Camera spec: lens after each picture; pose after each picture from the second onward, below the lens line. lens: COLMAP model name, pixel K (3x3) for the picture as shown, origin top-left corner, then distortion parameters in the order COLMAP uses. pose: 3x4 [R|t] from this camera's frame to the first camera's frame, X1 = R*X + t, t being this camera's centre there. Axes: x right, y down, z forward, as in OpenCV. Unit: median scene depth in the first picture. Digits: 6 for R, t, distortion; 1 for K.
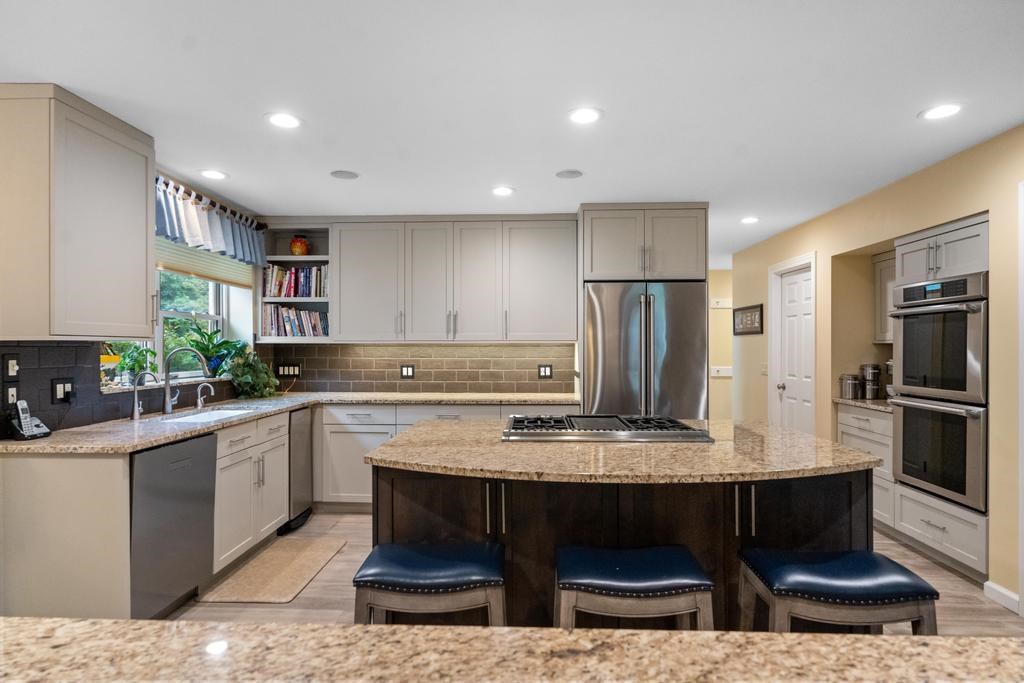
lens RADIAL K [[561.1, 0, 511.8], [0, 561.1, 340.1], [0, 0, 1]] dist [-0.001151, 0.002467]
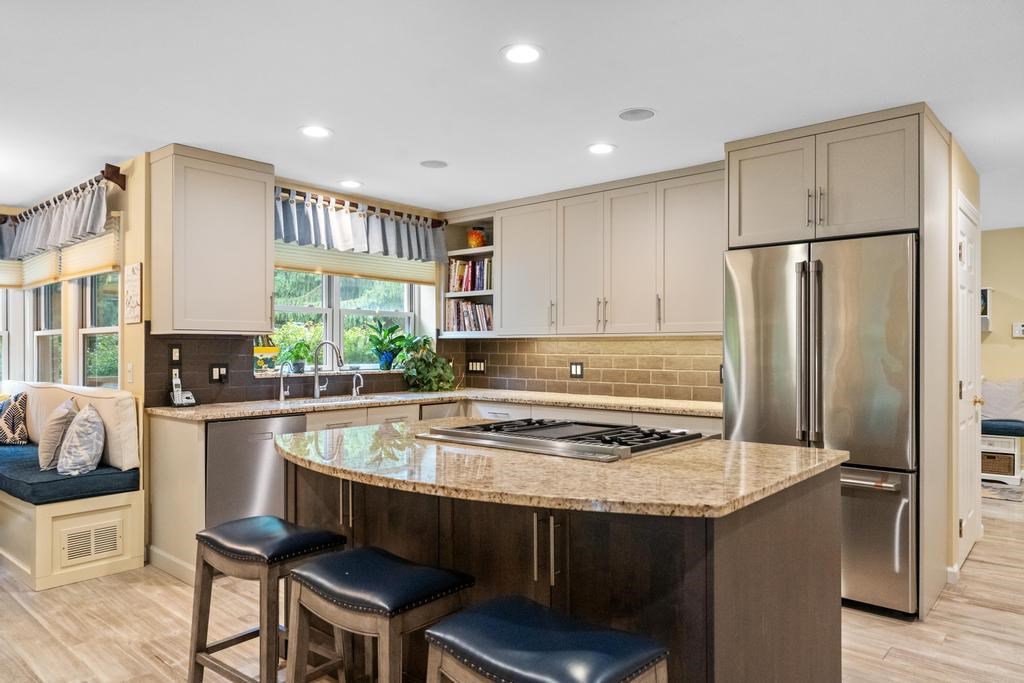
lens RADIAL K [[684.6, 0, 510.0], [0, 684.6, 346.3], [0, 0, 1]] dist [-0.001113, -0.000967]
pose [[0.776452, -0.000058, -0.630176, 0.458230], [0.005564, 0.999962, 0.006764, 0.013270], [0.630151, -0.008758, 0.776423, 0.127446]]
